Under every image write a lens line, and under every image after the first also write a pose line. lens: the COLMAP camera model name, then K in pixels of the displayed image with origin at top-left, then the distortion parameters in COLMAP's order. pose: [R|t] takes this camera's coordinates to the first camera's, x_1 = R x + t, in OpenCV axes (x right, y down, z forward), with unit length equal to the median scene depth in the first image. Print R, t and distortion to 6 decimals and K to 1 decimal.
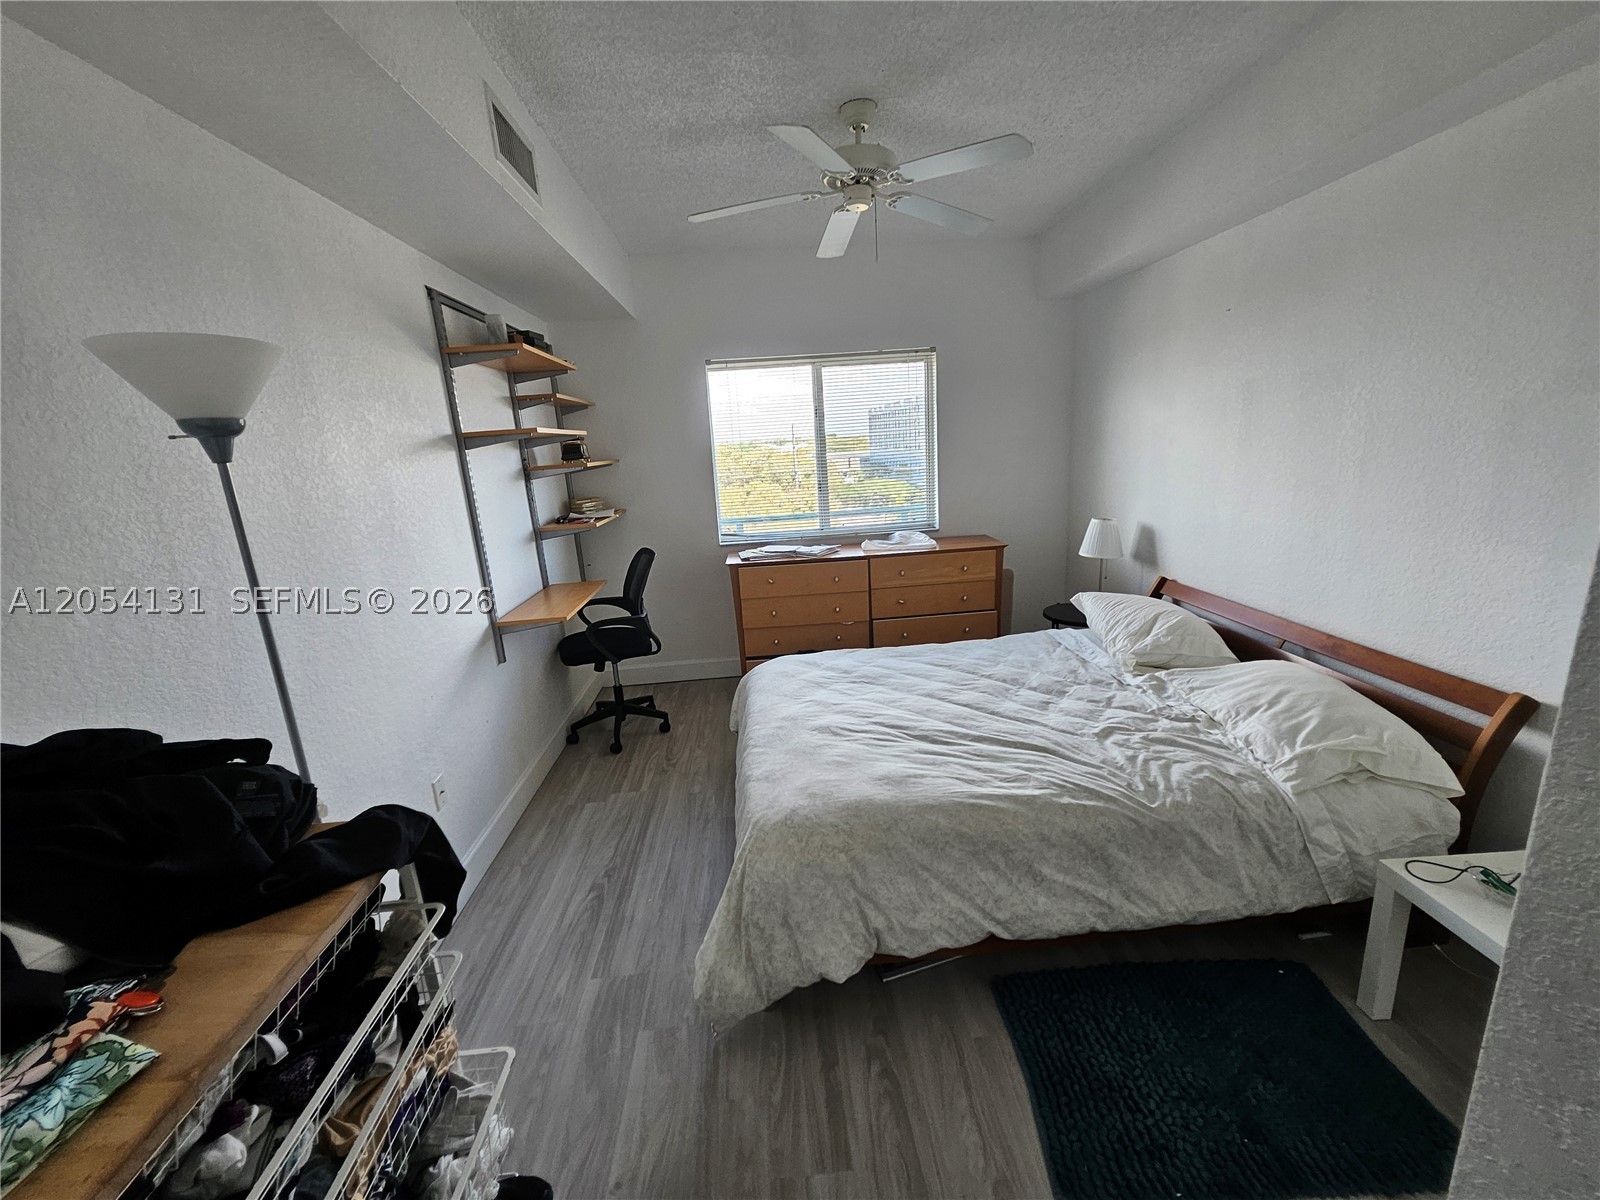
lens RADIAL K [[630.3, 0, 800.0], [0, 630.3, 600.0], [0, 0, 1]] dist [0.002849, -0.000061]
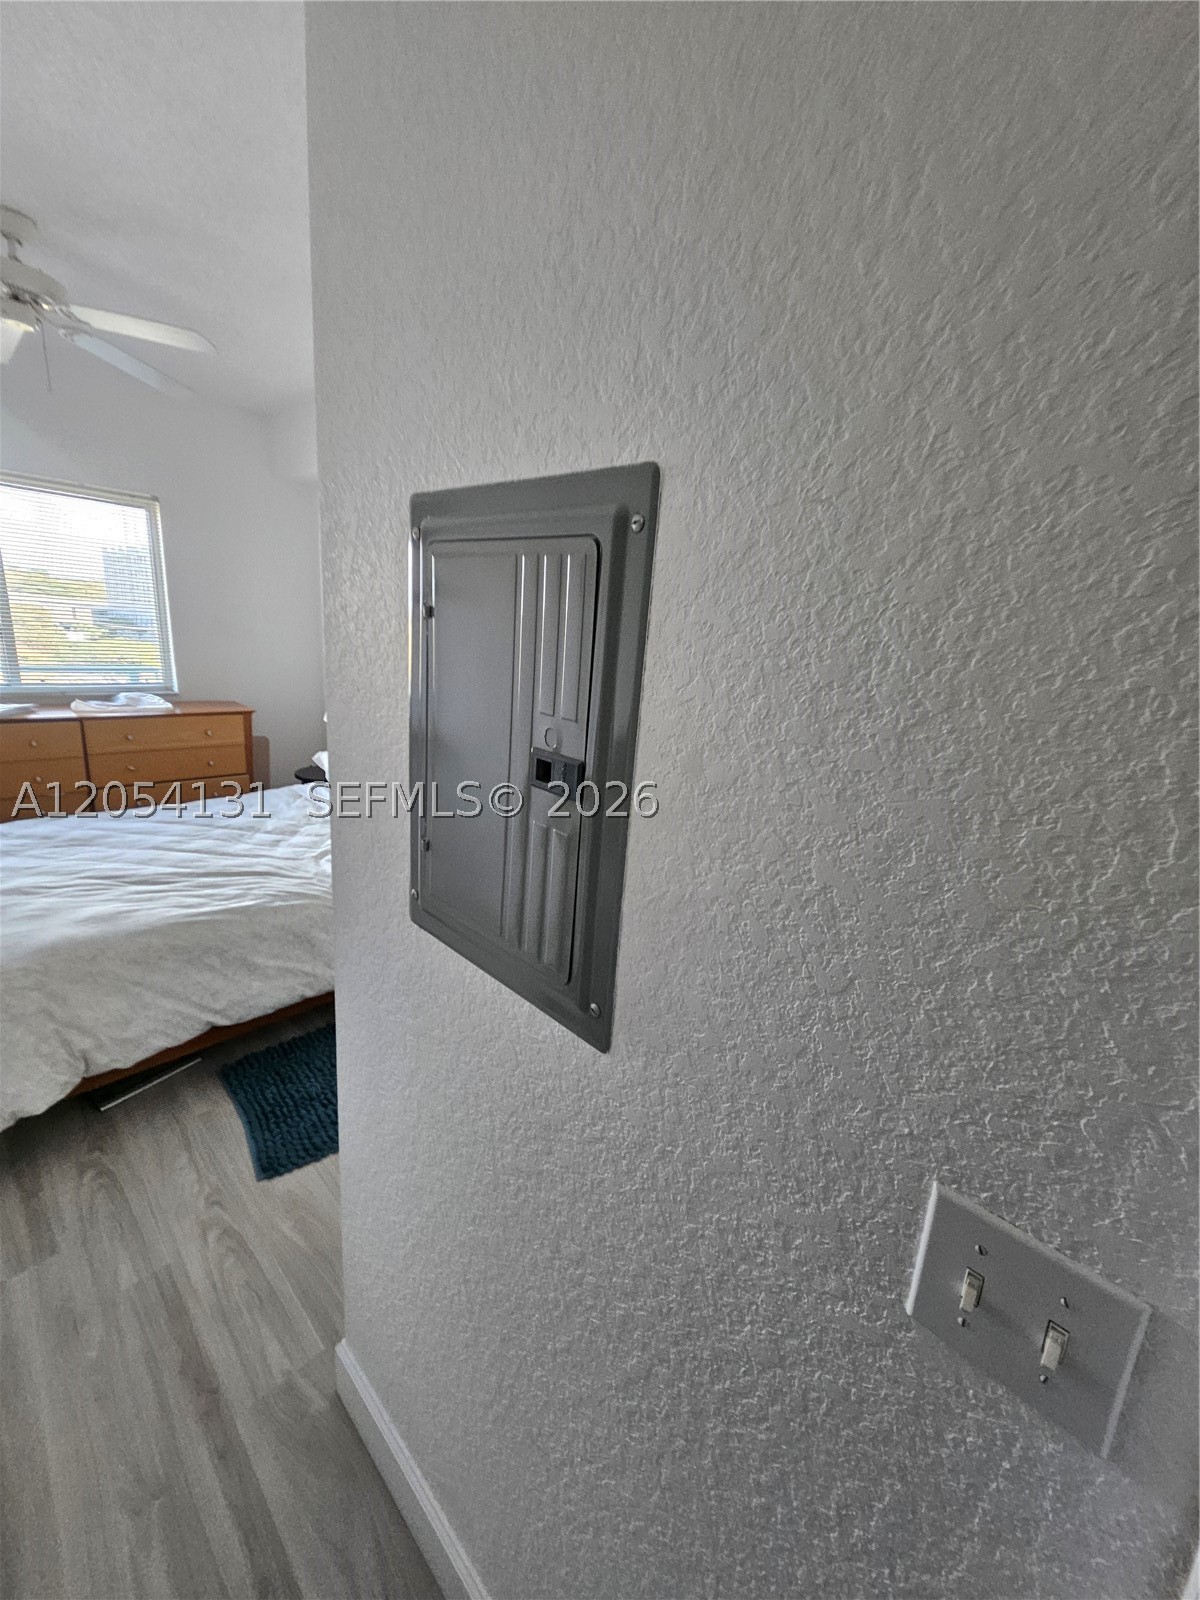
lens RADIAL K [[630.3, 0, 601.0], [0, 630.3, 790.4], [0, 0, 1]] dist [0.002849, -0.000061]
pose [[0.720648, -0.058411, 0.690837, 0.033727], [0.046701, 0.998271, 0.035689, 0.072034], [-0.691727, 0.006544, 0.722130, -0.298251]]
